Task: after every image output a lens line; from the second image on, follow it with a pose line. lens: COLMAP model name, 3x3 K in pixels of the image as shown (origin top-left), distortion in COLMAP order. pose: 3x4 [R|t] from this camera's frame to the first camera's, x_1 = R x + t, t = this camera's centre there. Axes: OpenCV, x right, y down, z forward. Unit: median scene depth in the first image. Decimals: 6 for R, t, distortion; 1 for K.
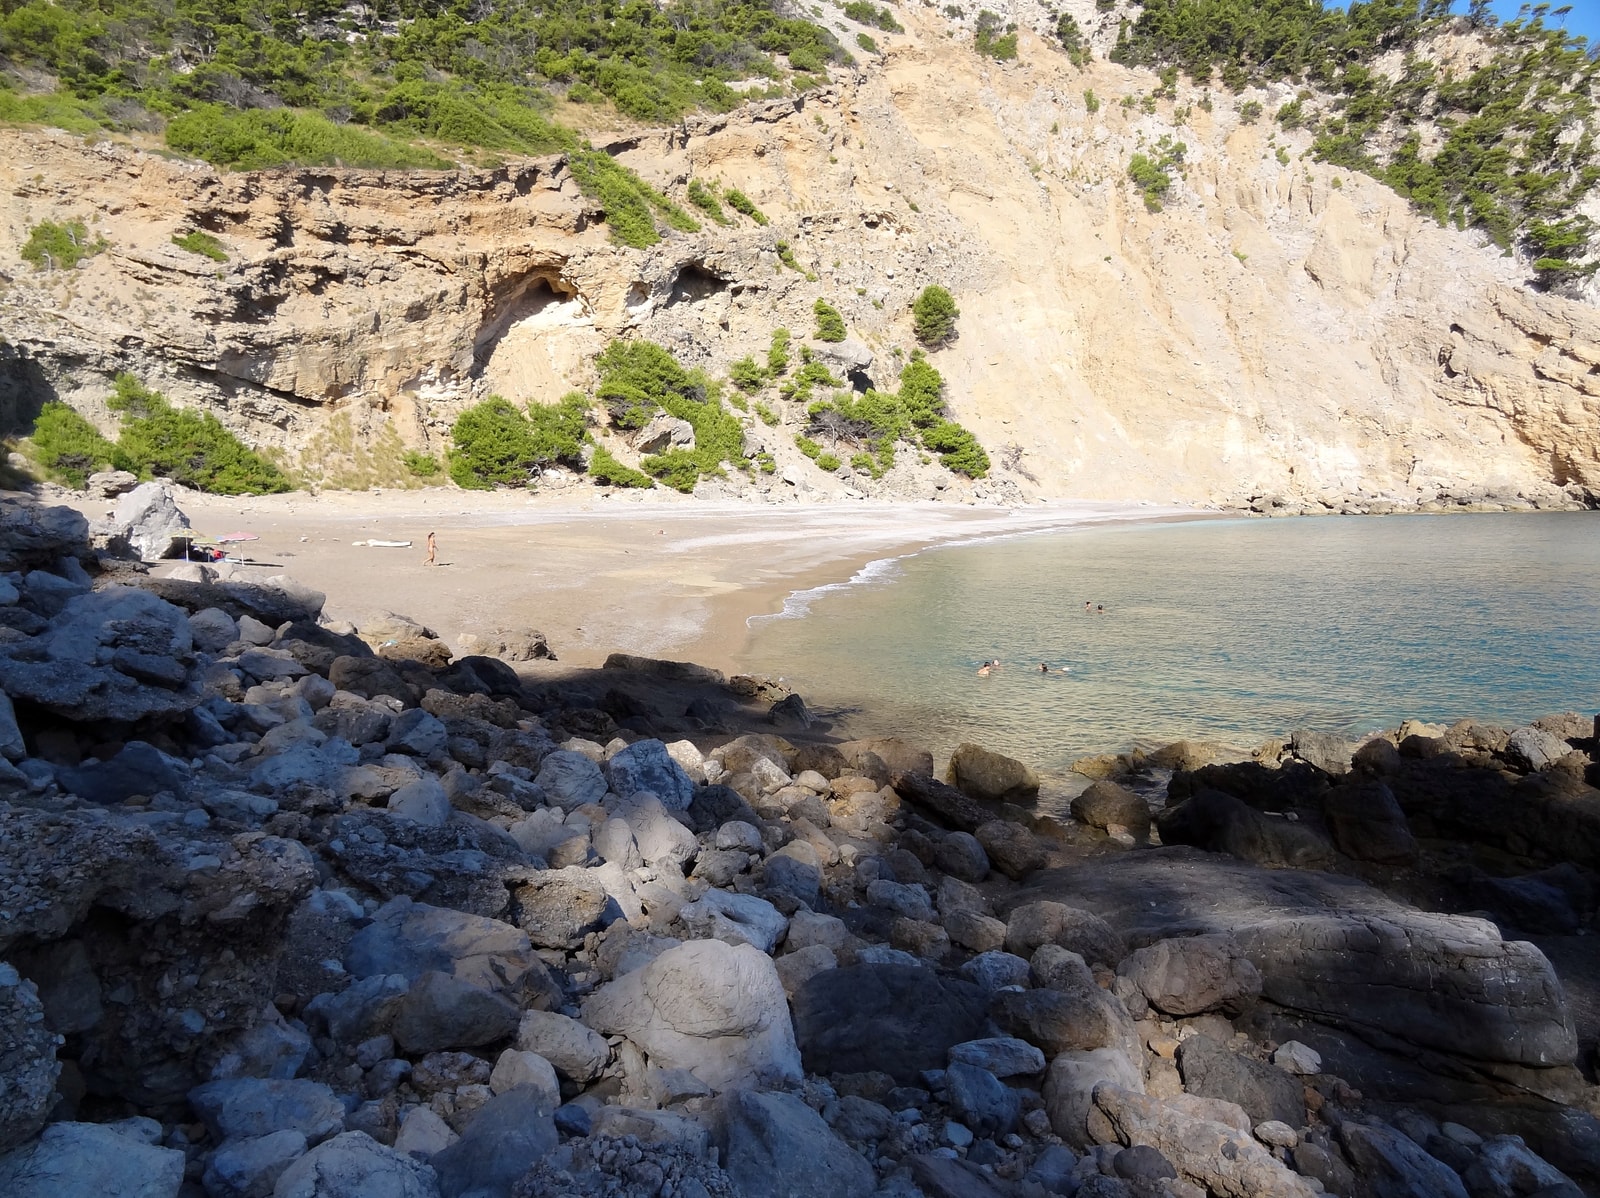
lens RADIAL K [[1140.8, 0, 800.6], [0, 1140.8, 599.3], [0, 0, 1]] dist [-0.013036, 0.009040]
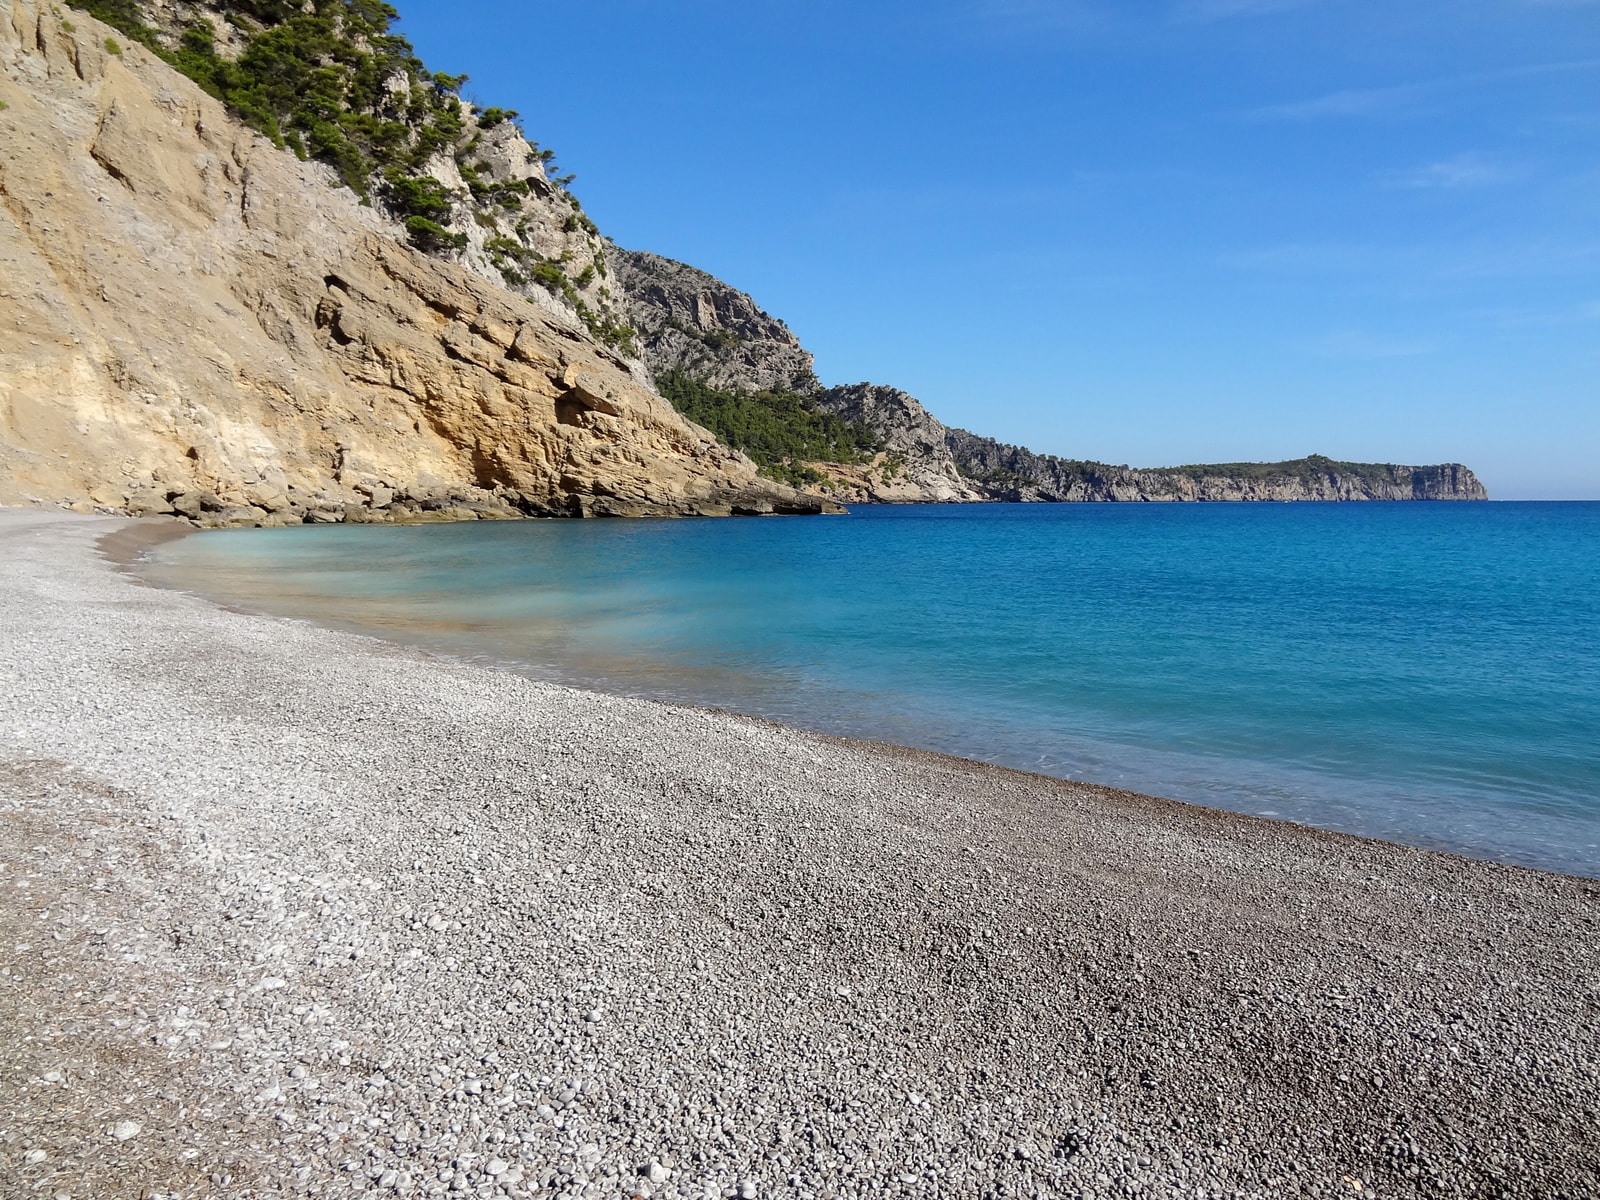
lens RADIAL K [[1140.8, 0, 800.4], [0, 1140.8, 589.7], [0, 0, 1]] dist [-0.013036, 0.009040]
pose [[0.409199, -0.053603, 0.910869, -0.002508], [0.078199, 0.996660, 0.023521, -0.027098], [-0.909088, 0.061604, 0.412024, 0.436105]]
